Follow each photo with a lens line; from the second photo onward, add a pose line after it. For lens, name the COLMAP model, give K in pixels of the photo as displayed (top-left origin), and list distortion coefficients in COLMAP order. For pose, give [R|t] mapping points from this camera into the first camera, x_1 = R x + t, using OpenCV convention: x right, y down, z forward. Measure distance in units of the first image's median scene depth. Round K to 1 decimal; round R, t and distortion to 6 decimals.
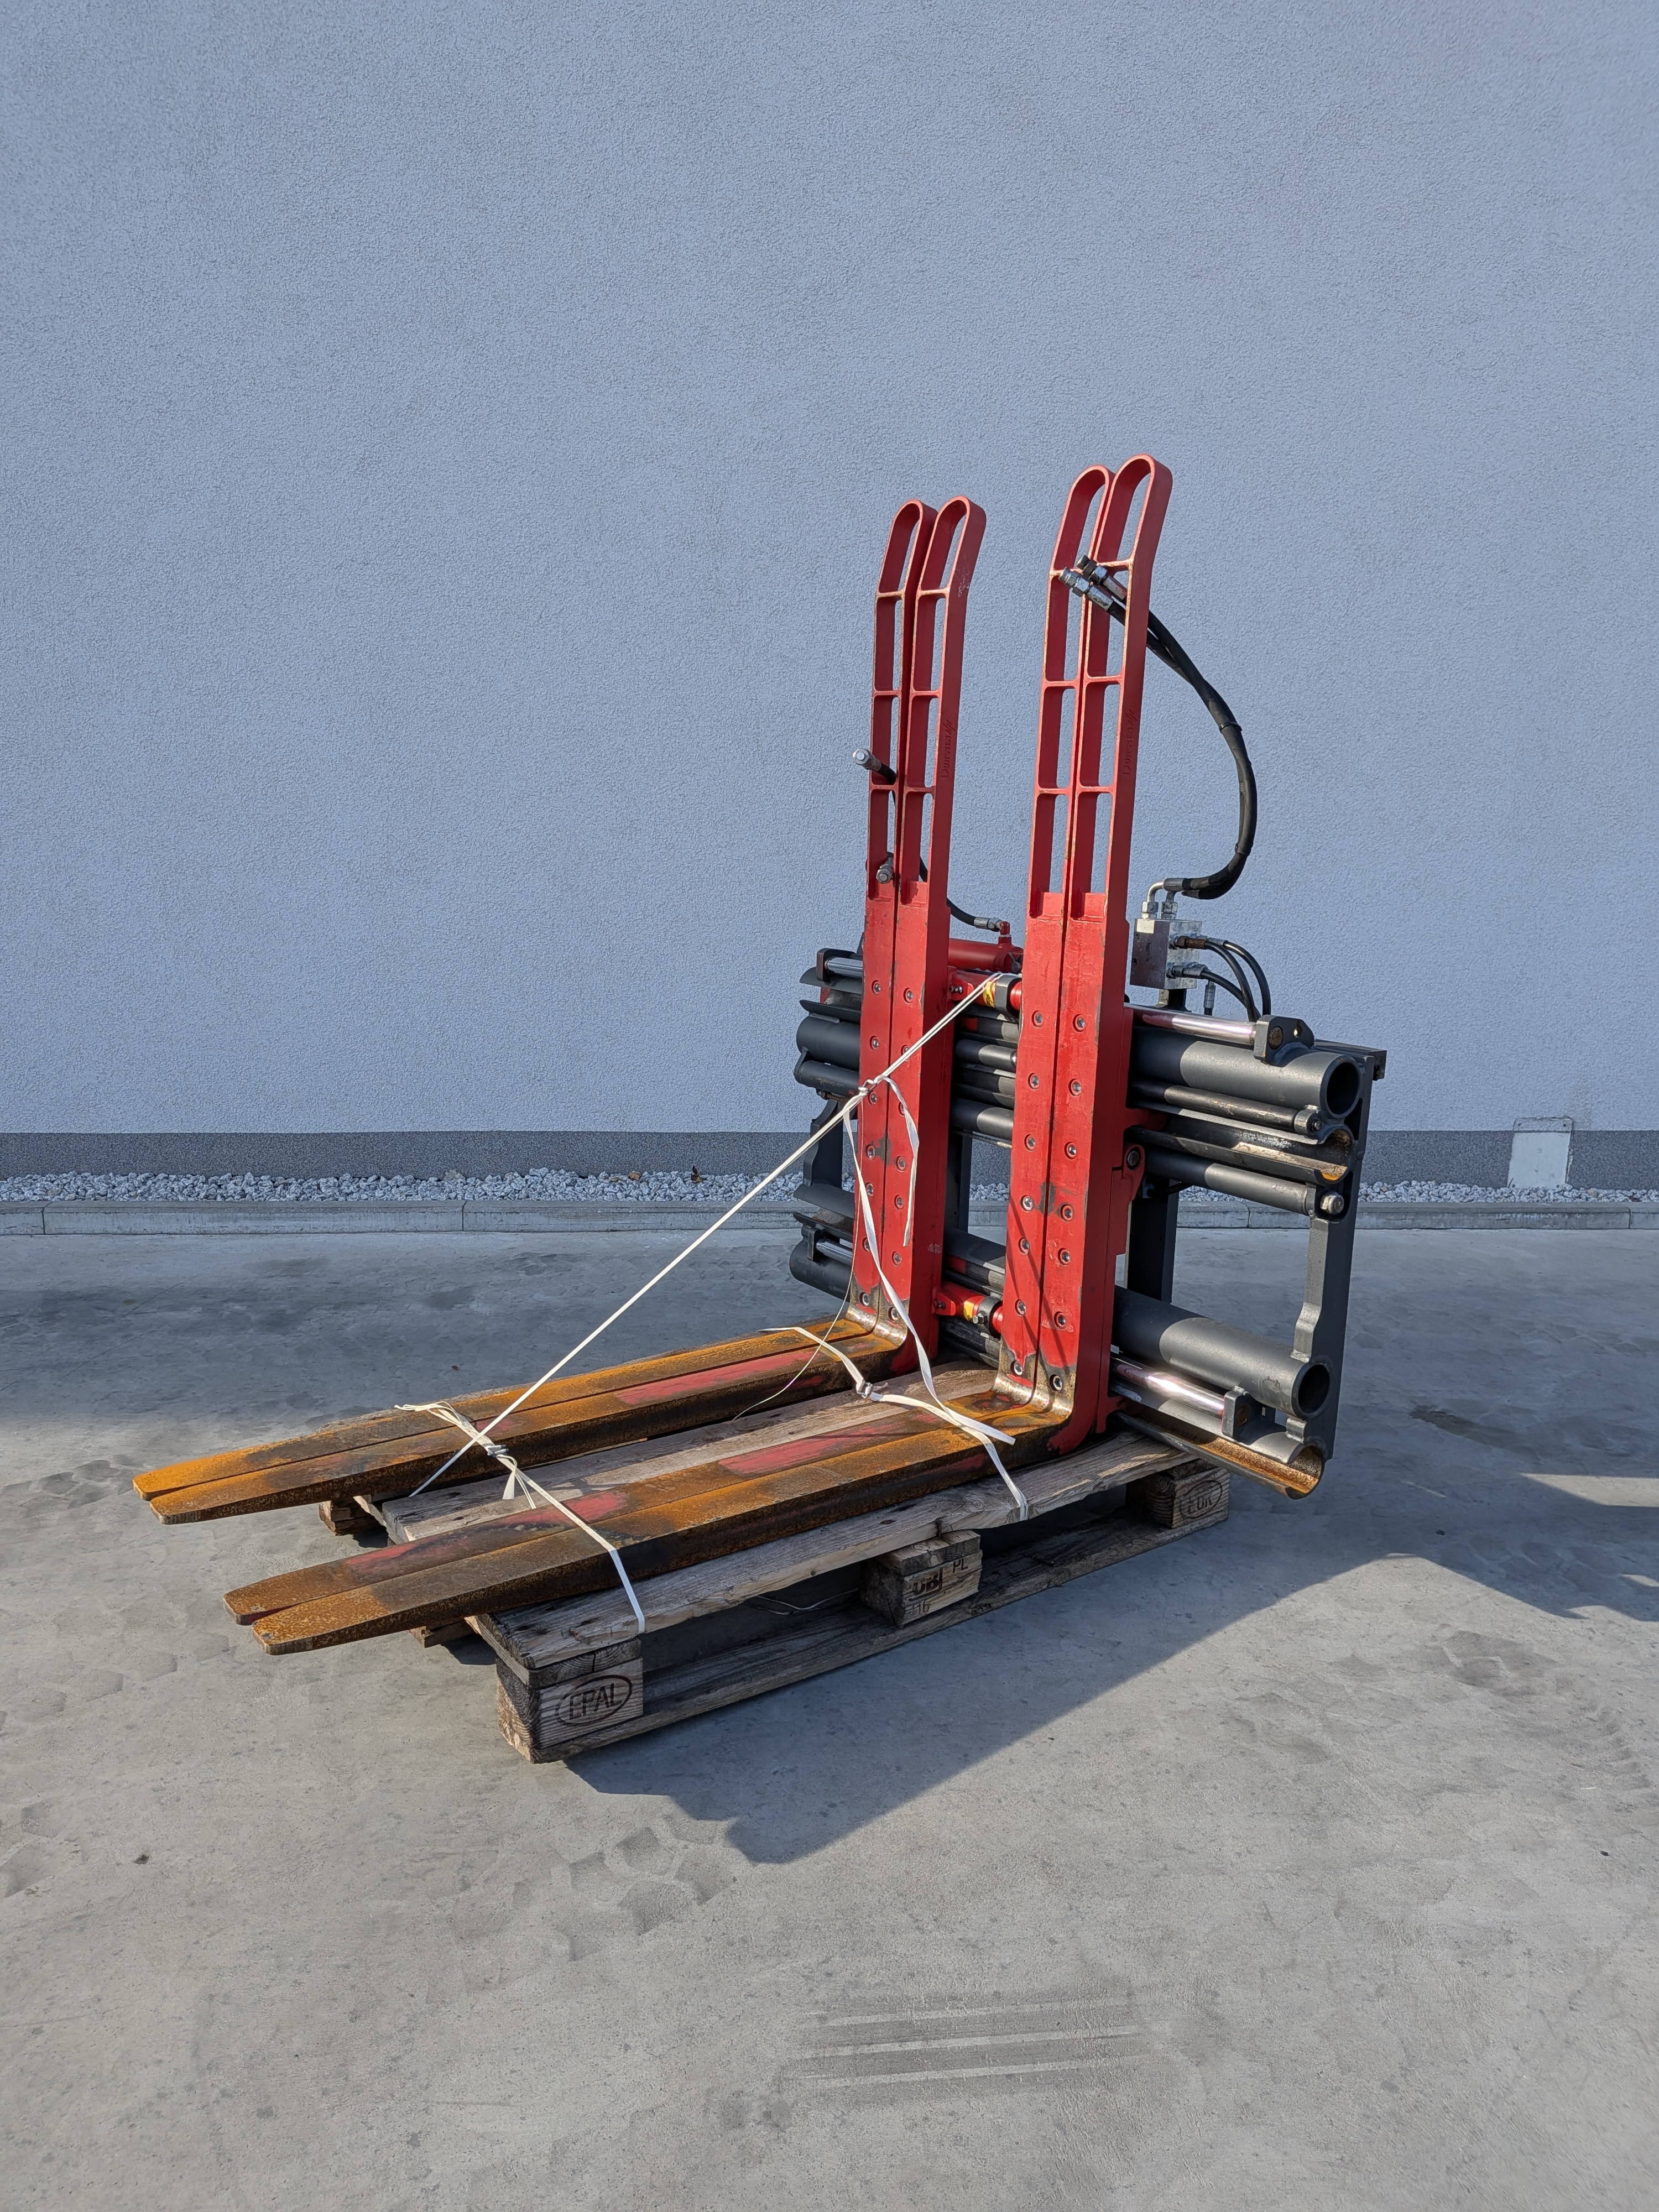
lens RADIAL K [[1604.1, 0, 843.6], [0, 1604.1, 1100.6], [0, 0, 1]] dist [0.050346, -0.089782]
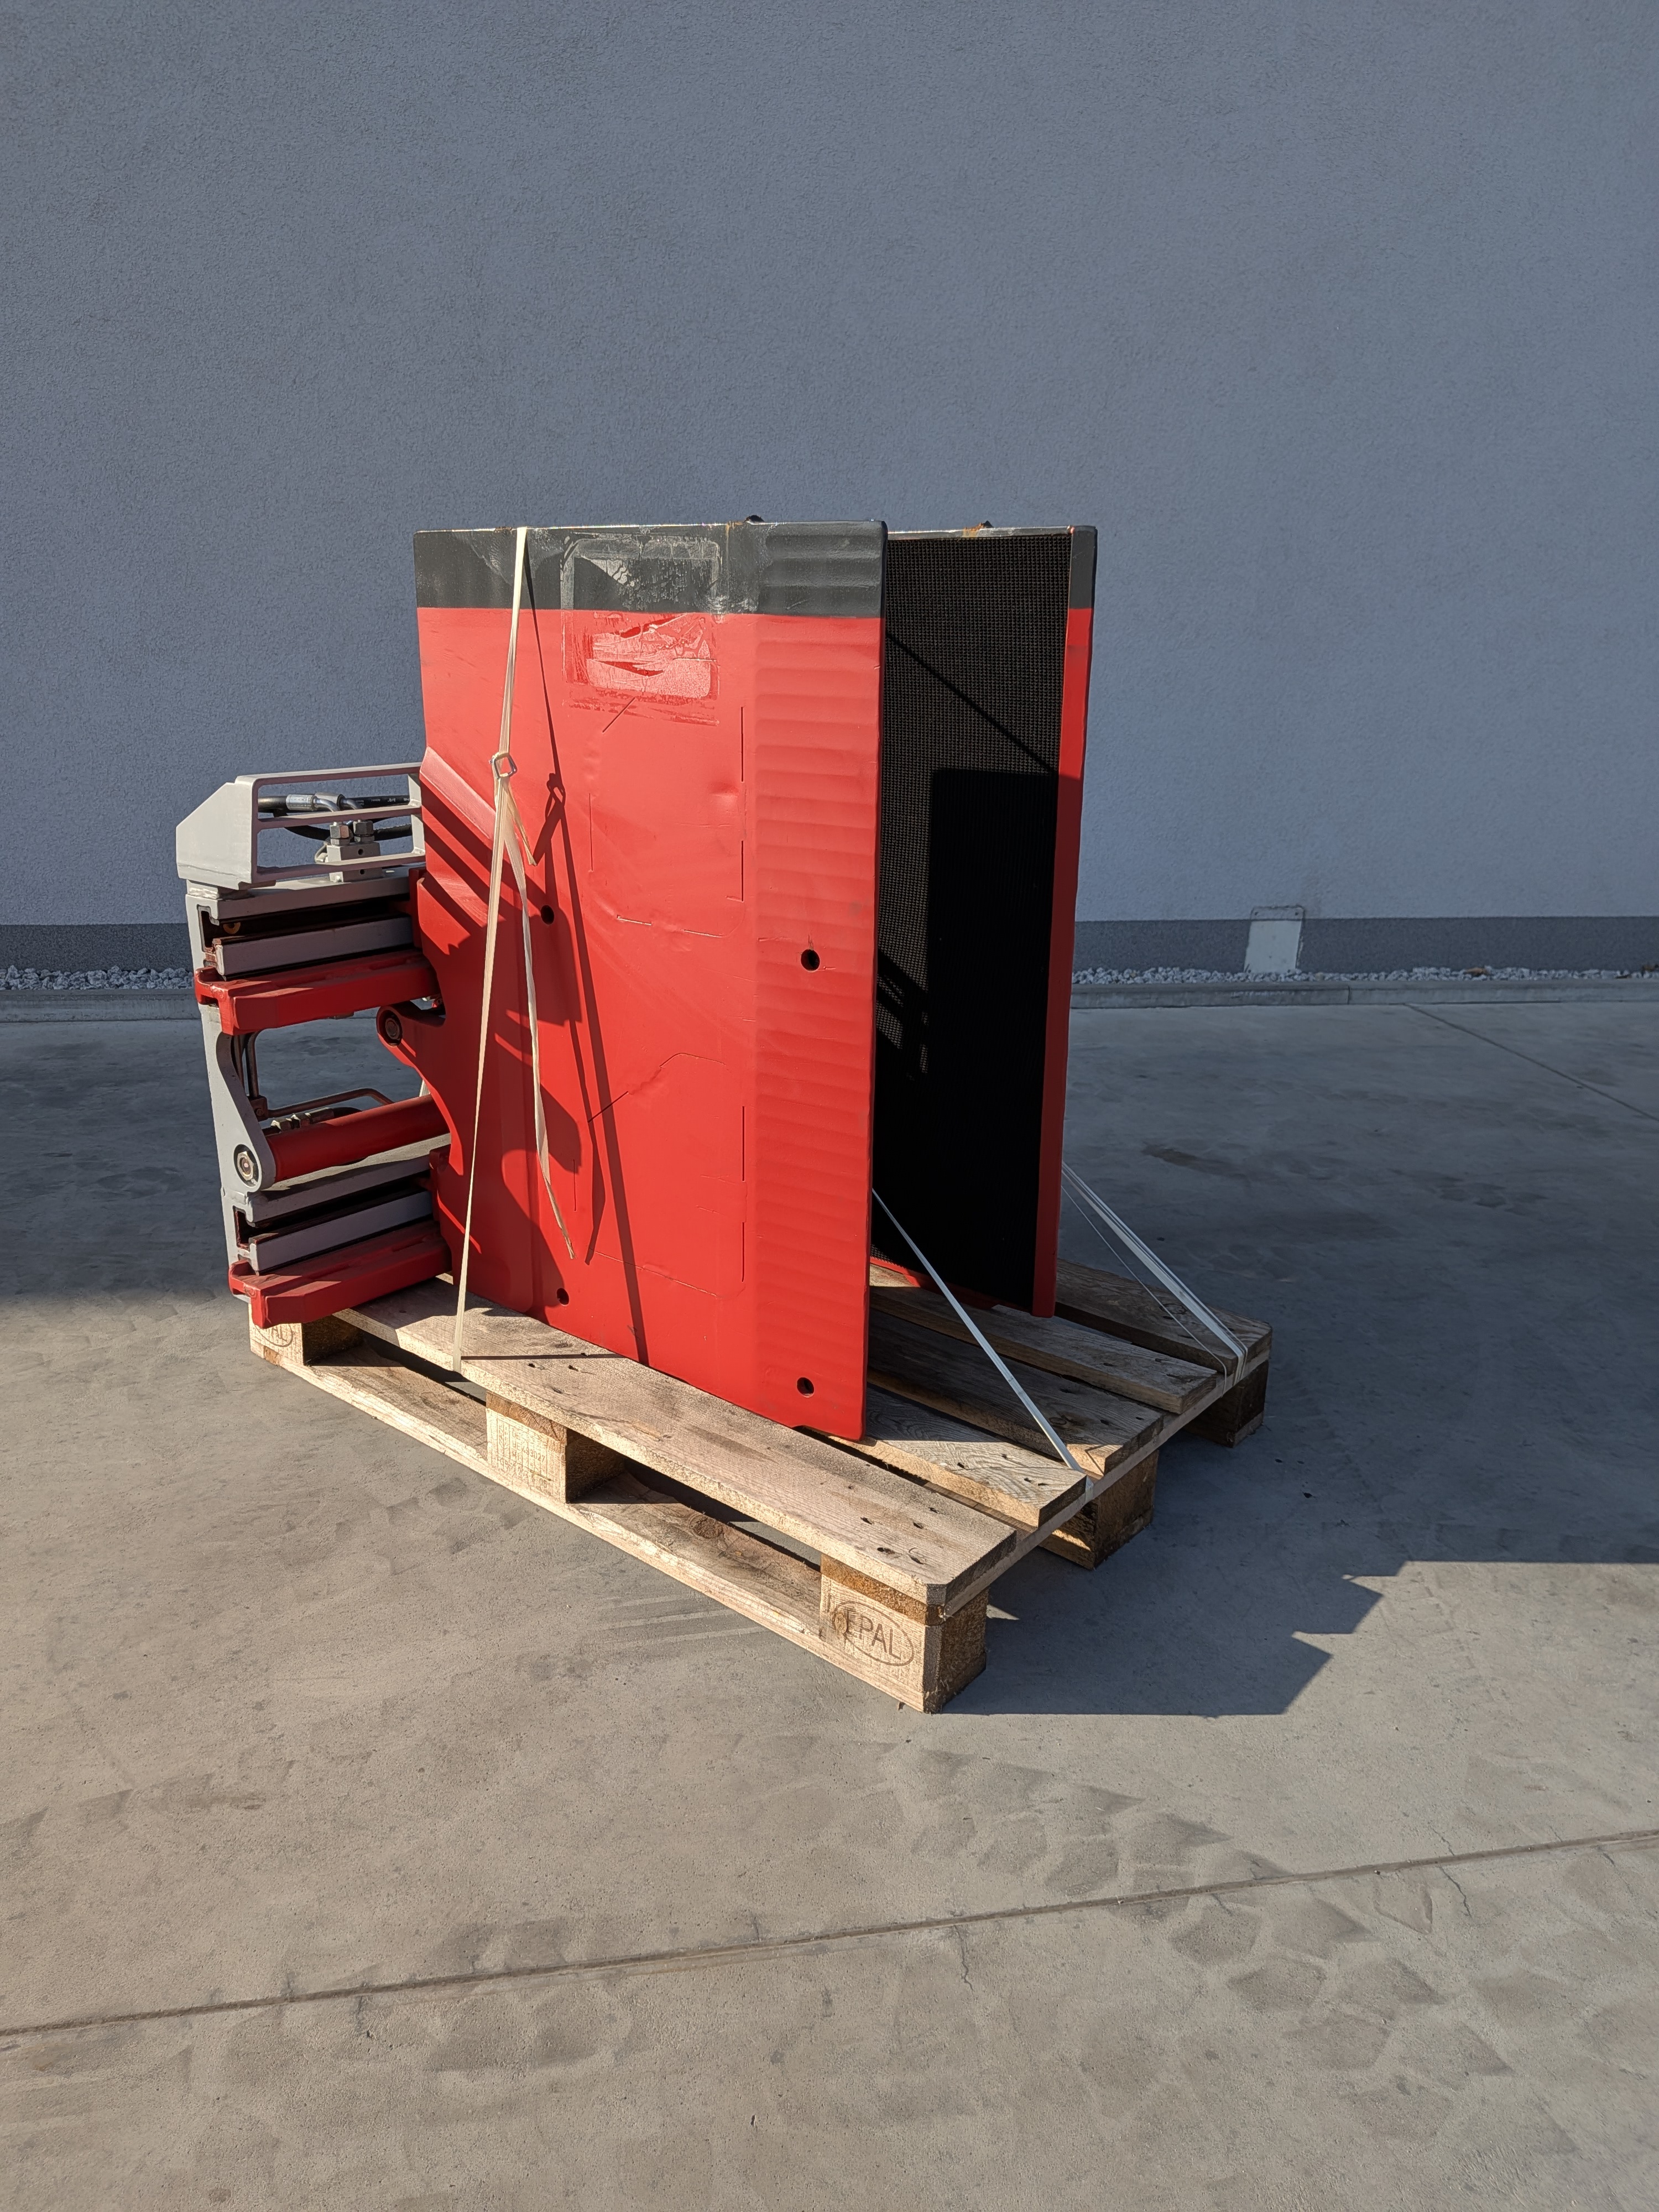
lens RADIAL K [[1610.9, 0, 821.5], [0, 1610.9, 1128.1], [0, 0, 1]] dist [0.064727, -0.129938]
pose [[0.992646, -0.020829, 0.119251, 0.000530], [0.007393, 0.993679, 0.112017, 0.058930], [-0.120831, -0.110312, 0.986525, -0.074221]]
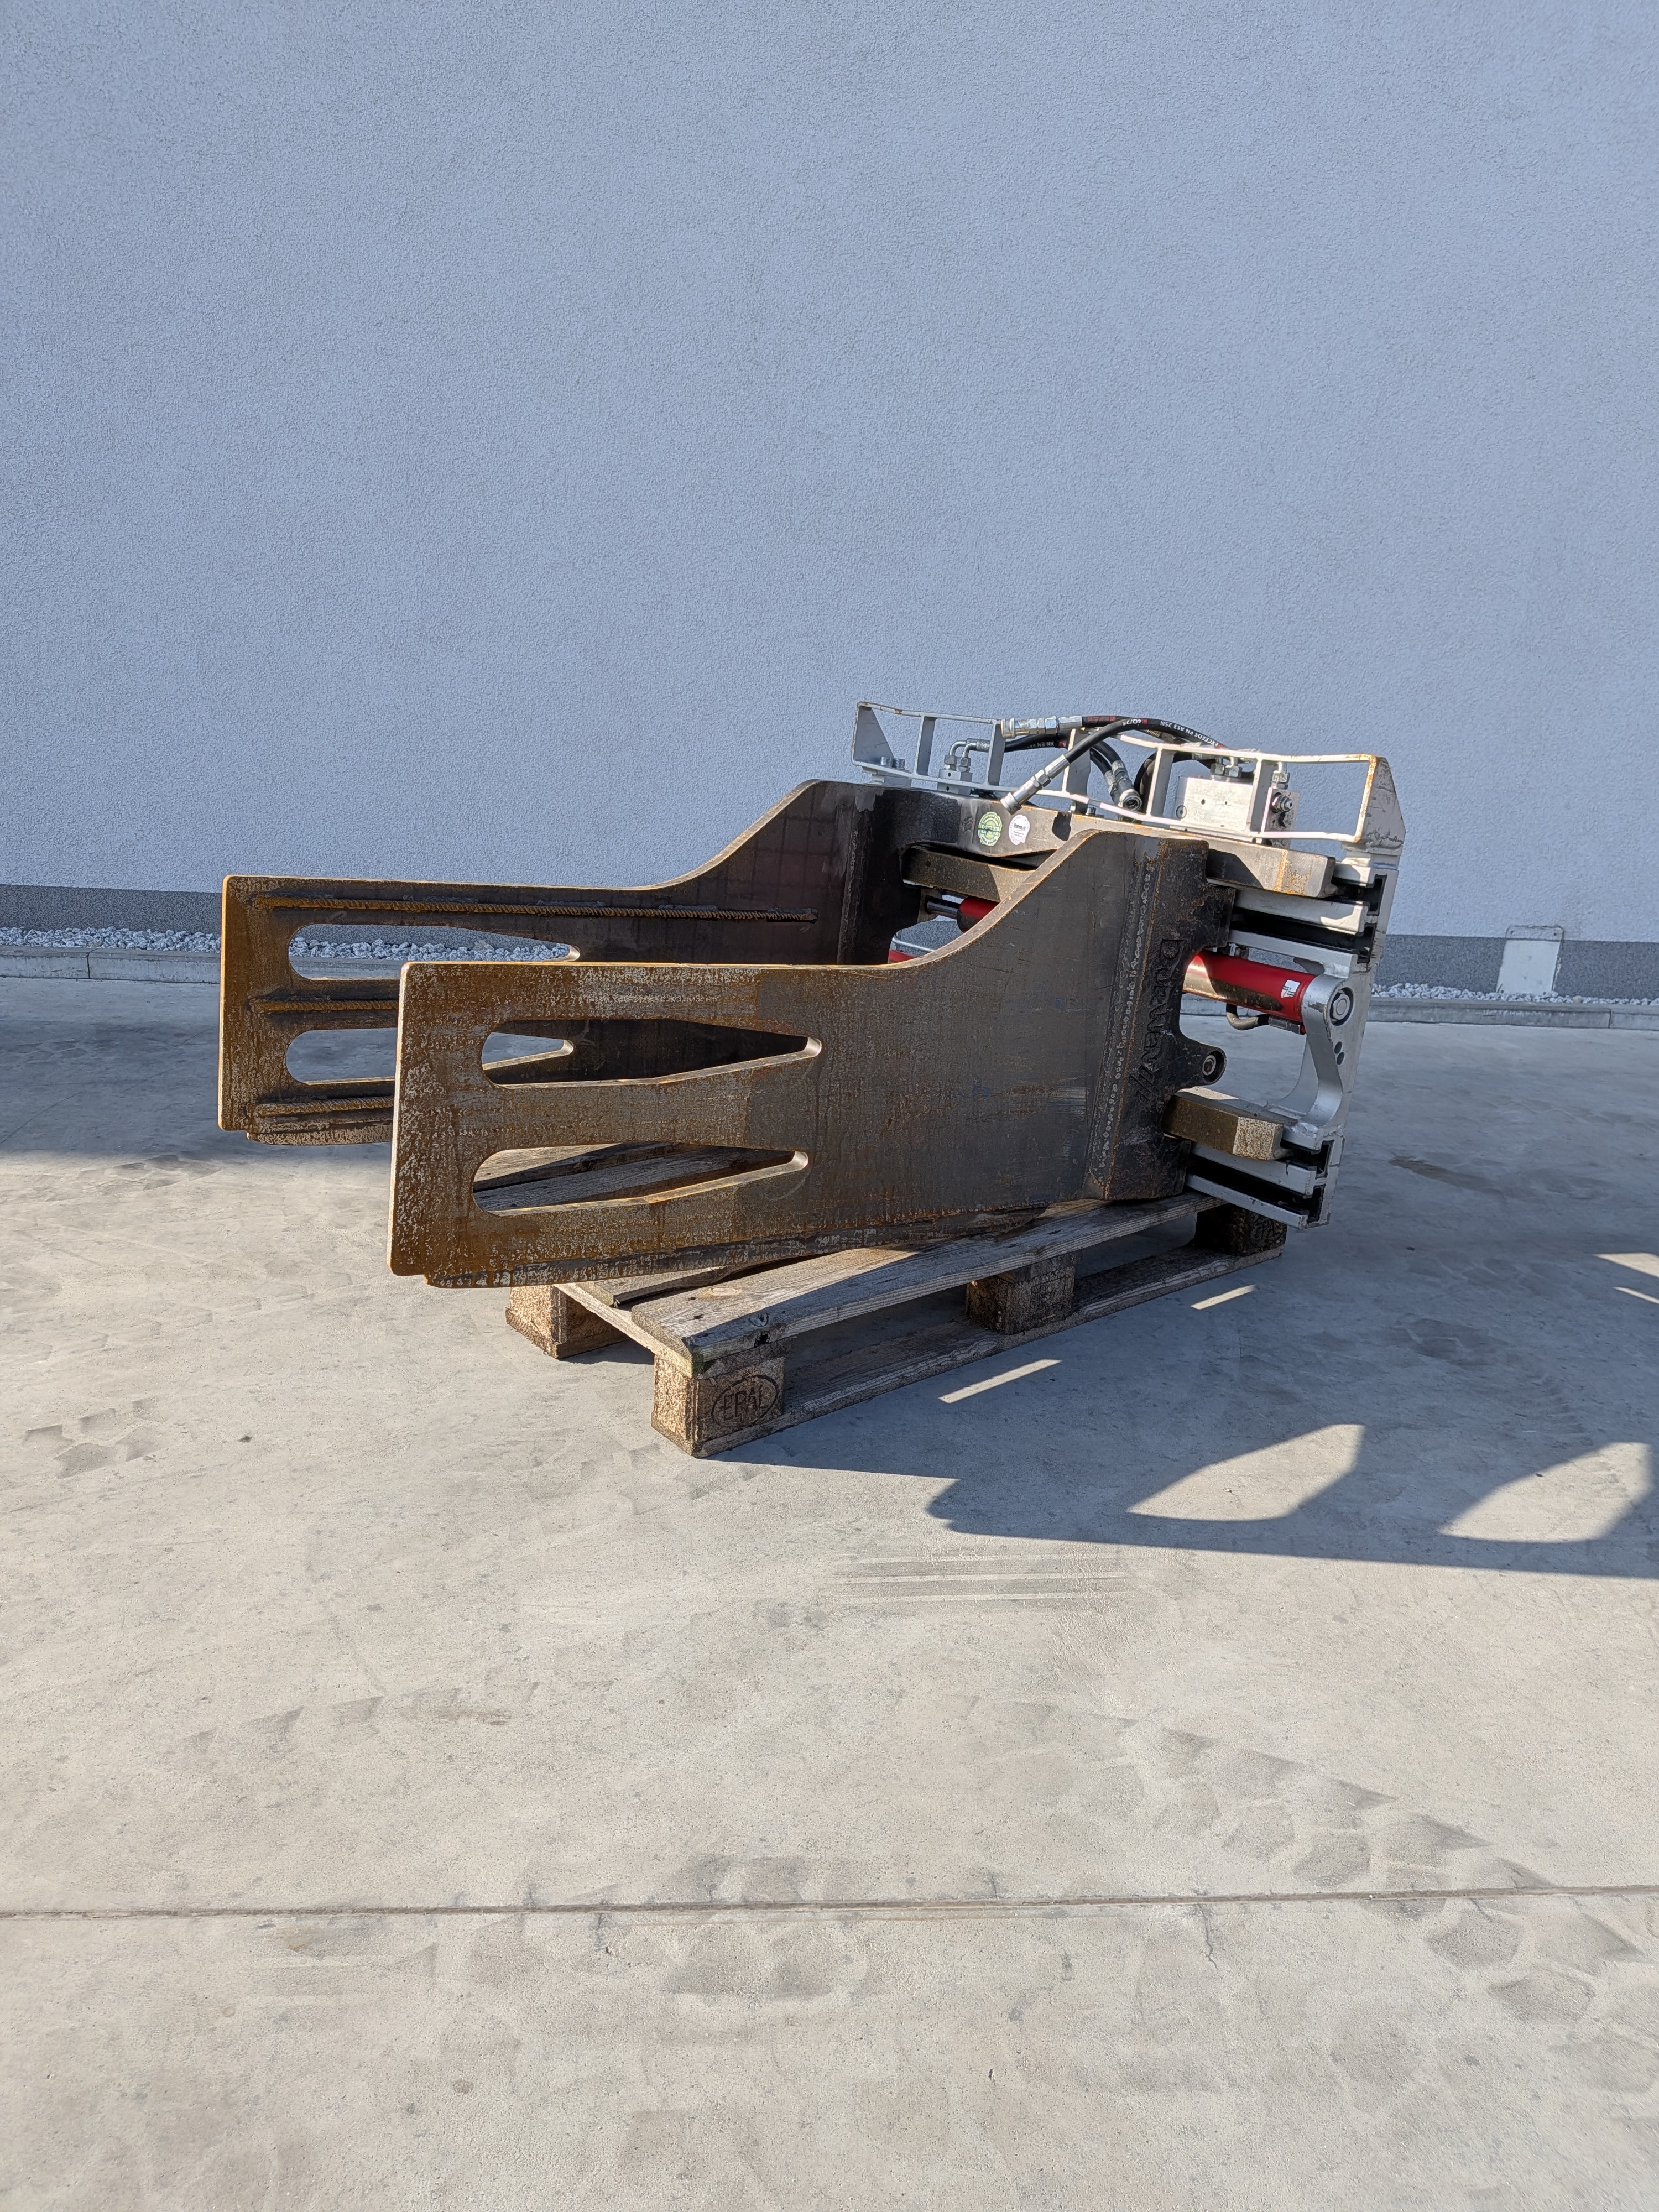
lens RADIAL K [[1609.3, 0, 866.0], [0, 1609.3, 1101.2], [0, 0, 1]] dist [0.071643, -0.135375]
pose [[0.999356, 0.031215, 0.017701, -0.020383], [-0.032608, 0.995865, 0.084790, 0.083374], [-0.014981, -0.085312, 0.996242, -0.074523]]
